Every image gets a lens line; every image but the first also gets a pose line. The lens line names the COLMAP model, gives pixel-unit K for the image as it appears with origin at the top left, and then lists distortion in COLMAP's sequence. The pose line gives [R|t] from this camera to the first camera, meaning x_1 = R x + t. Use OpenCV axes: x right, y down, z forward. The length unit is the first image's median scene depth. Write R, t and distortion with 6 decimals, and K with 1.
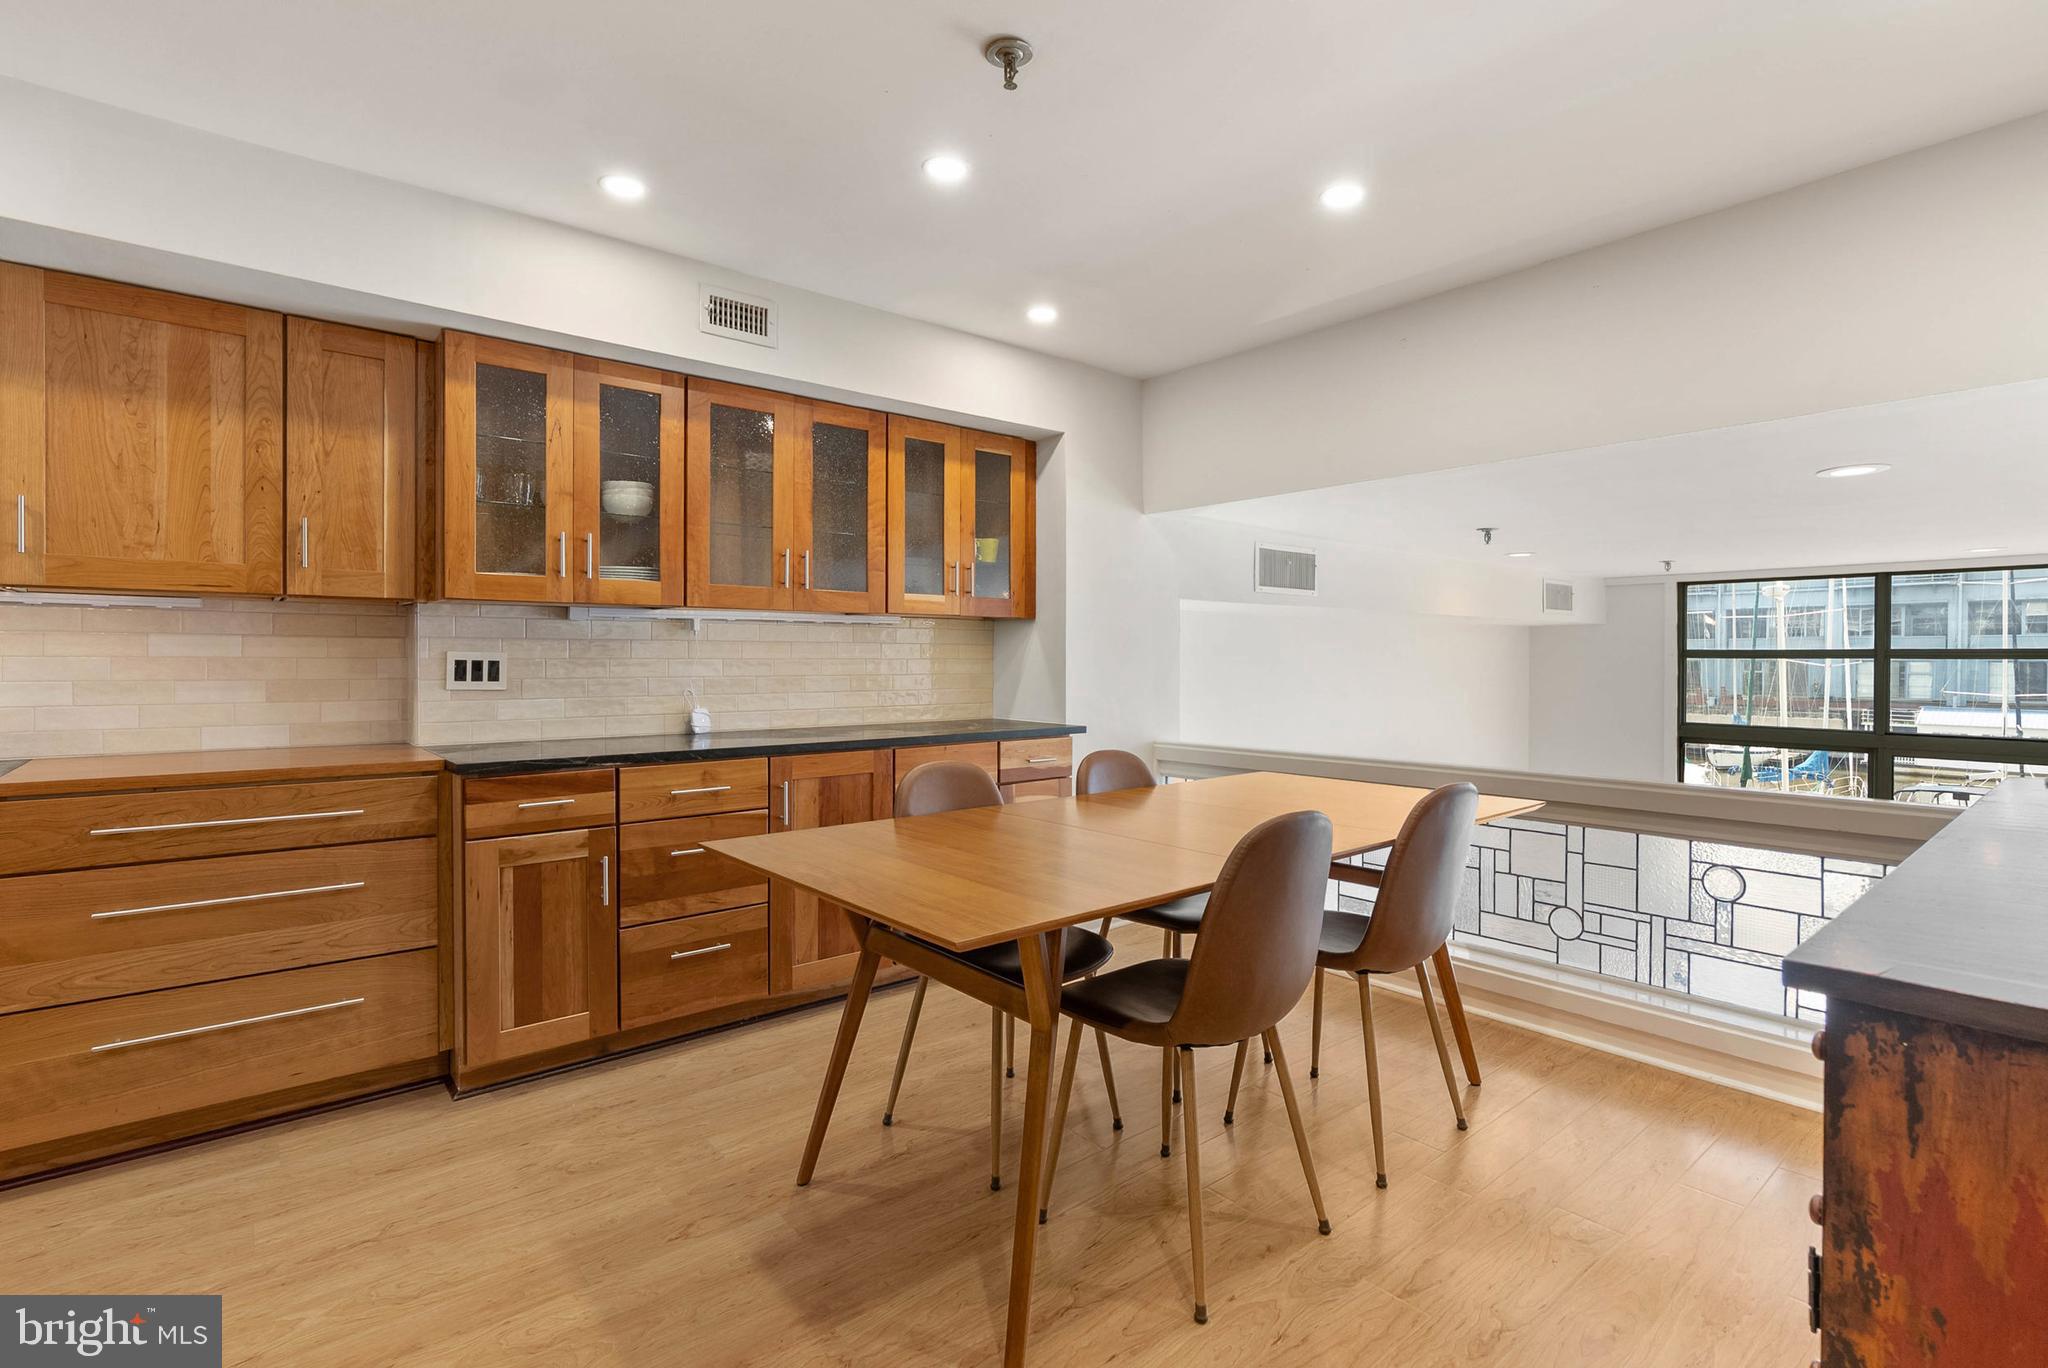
lens RADIAL K [[957.8, 0, 1045.8], [0, 957.8, 664.2], [0, 0, 1]] dist [-0.005431, -0.000310]
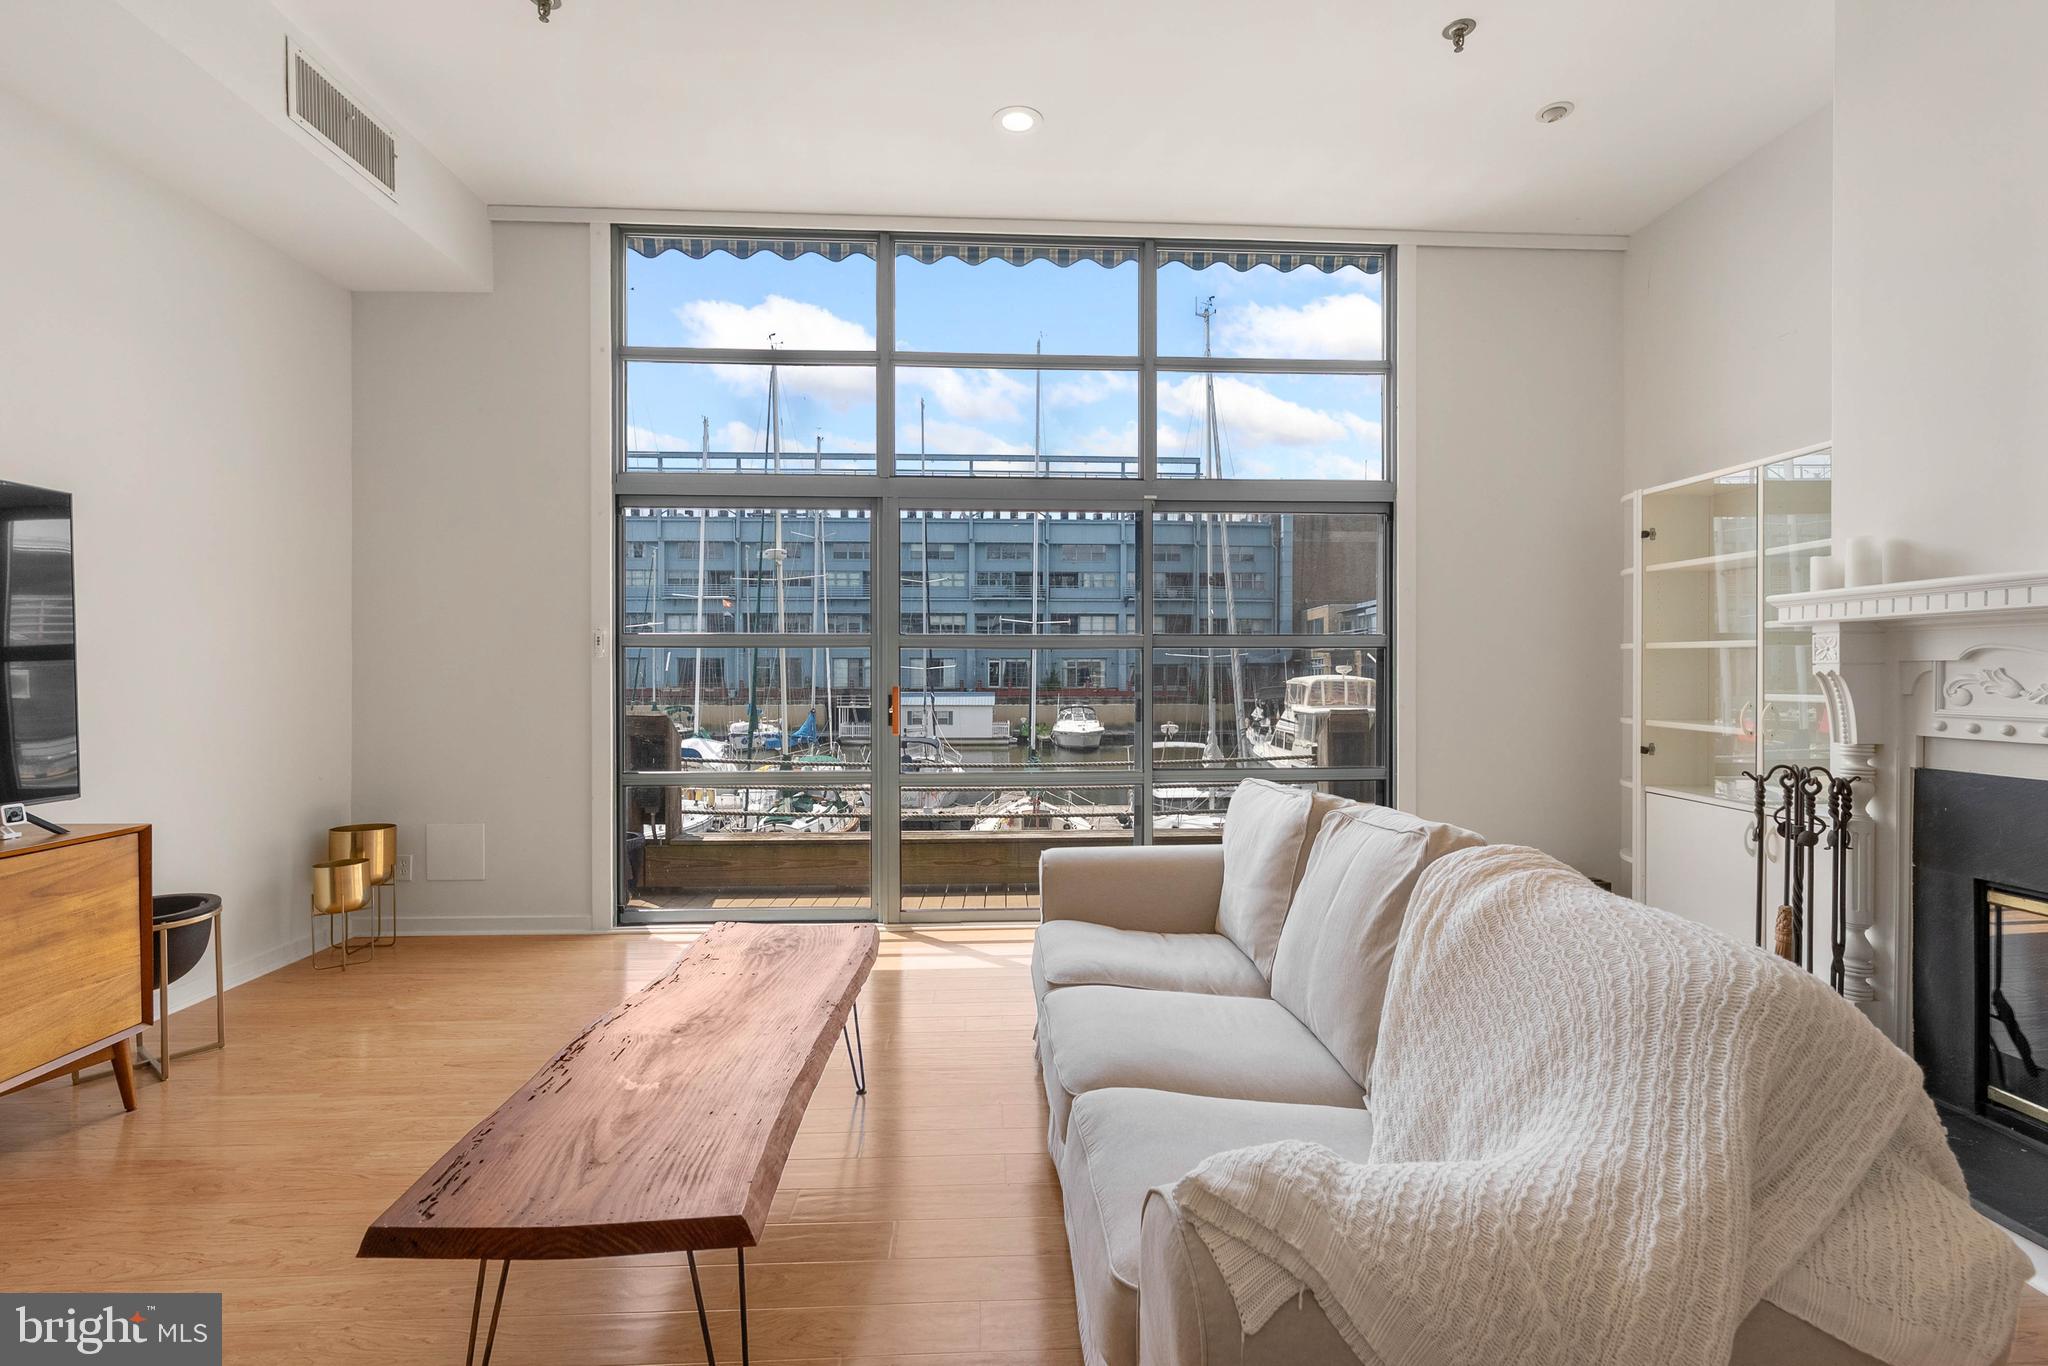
lens RADIAL K [[942.5, 0, 1034.8], [0, 942.5, 678.2], [0, 0, 1]] dist [-0.001427, 0.001724]
pose [[0.609402, -0.005958, 0.792839, 0.931536], [0.004337, 0.999982, 0.004181, 0.463741], [-0.792850, 0.000891, 0.609416, 1.149601]]
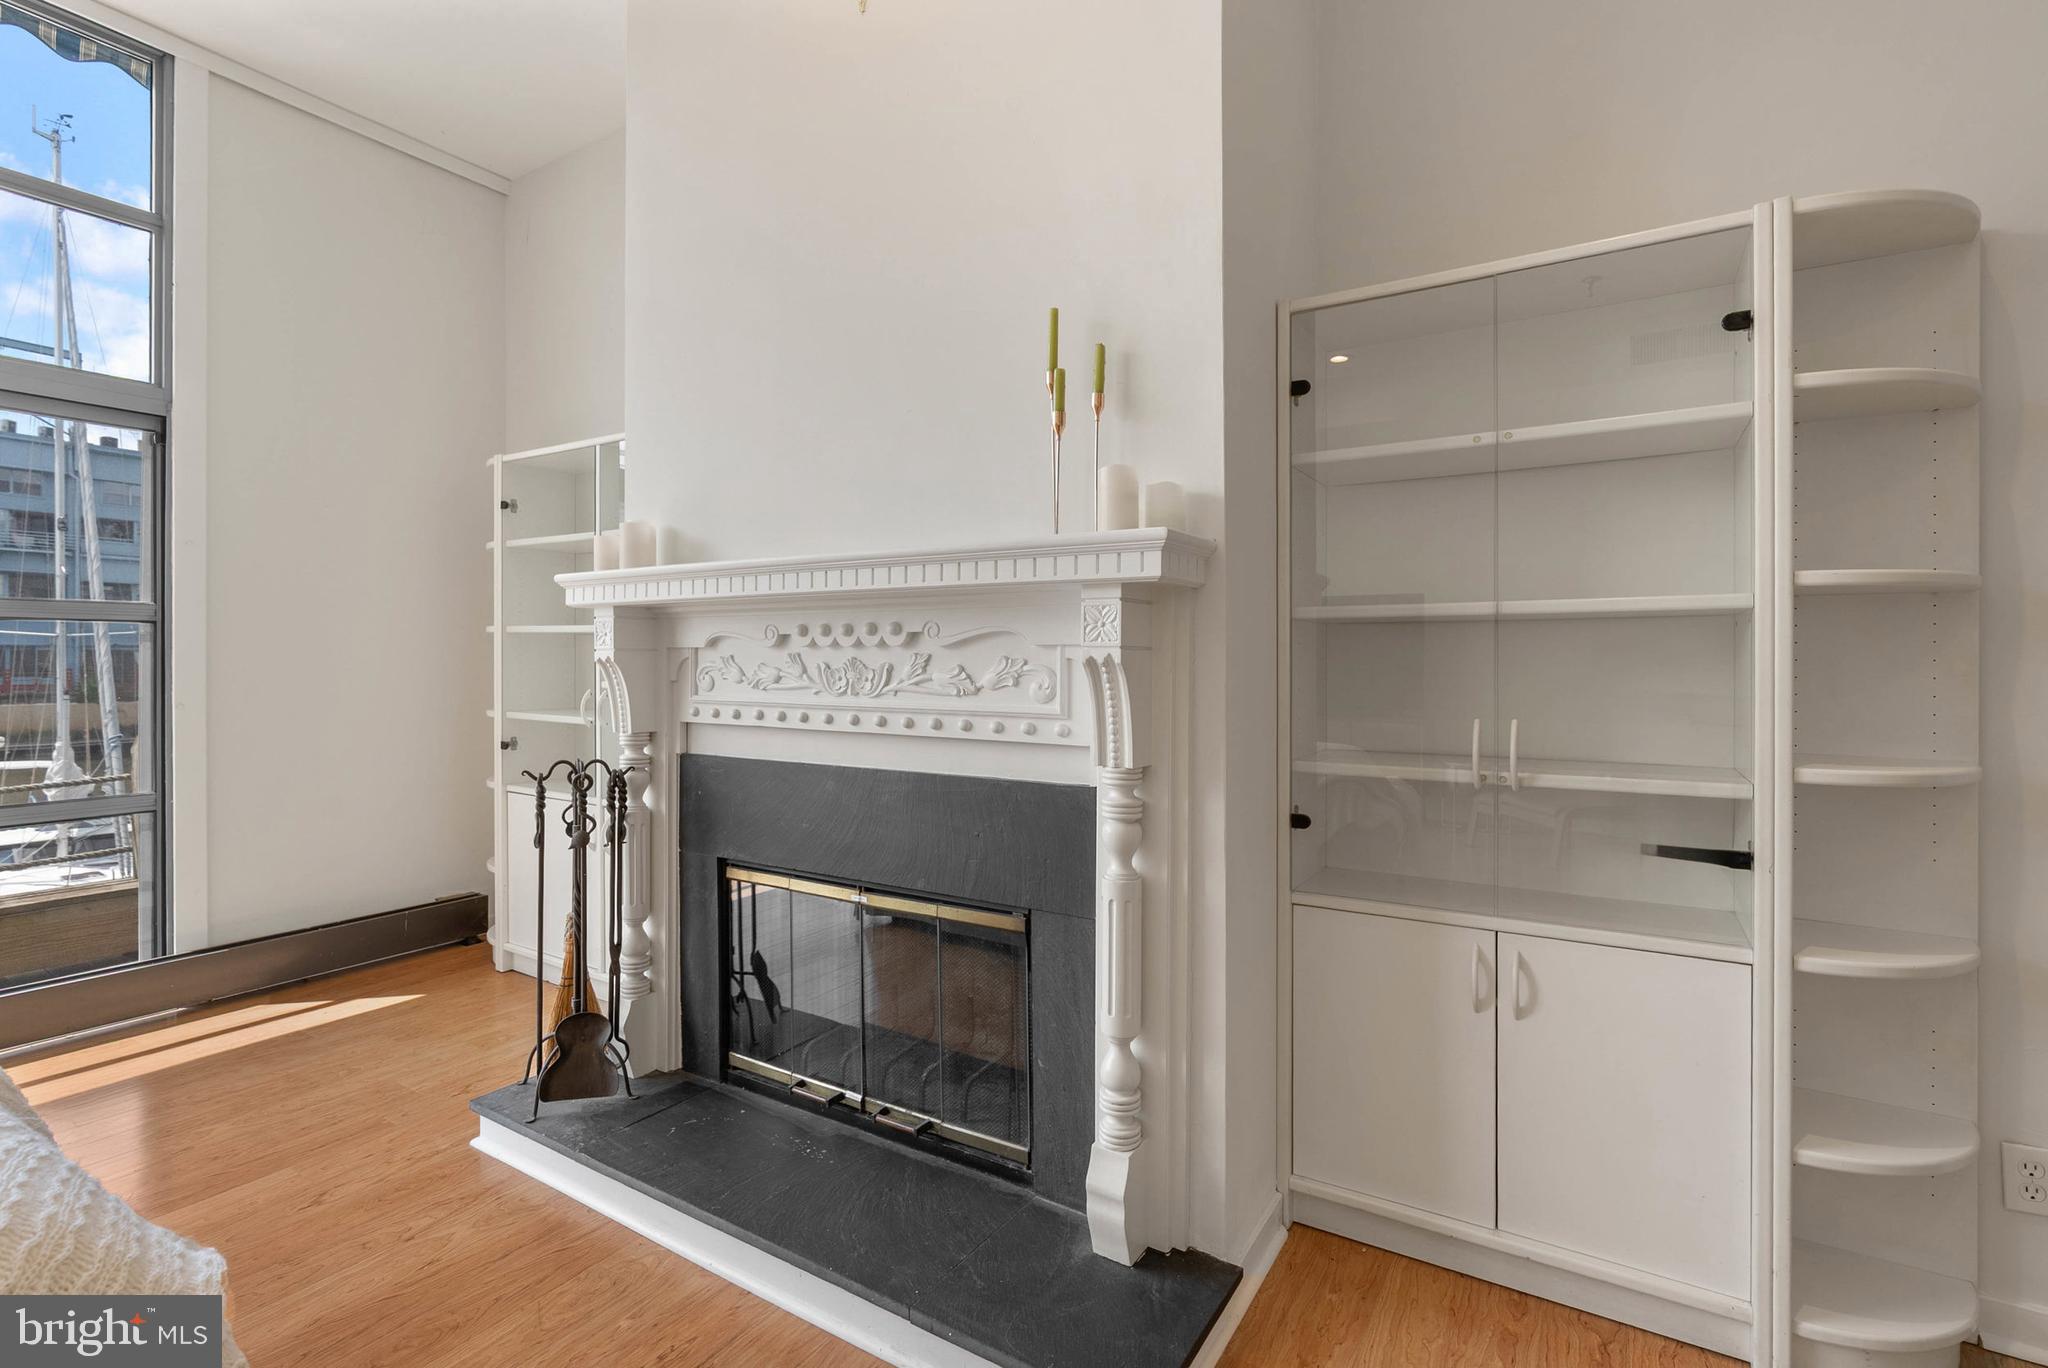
lens RADIAL K [[935.6, 0, 1053.0], [0, 935.6, 650.5], [0, 0, 1]] dist [0.000370, 0.000778]
pose [[-0.300946, 0.007579, 0.953611, 1.166119], [0.001834, 0.999971, -0.007369, 0.464590], [-0.953639, -0.000469, -0.300951, 0.975634]]
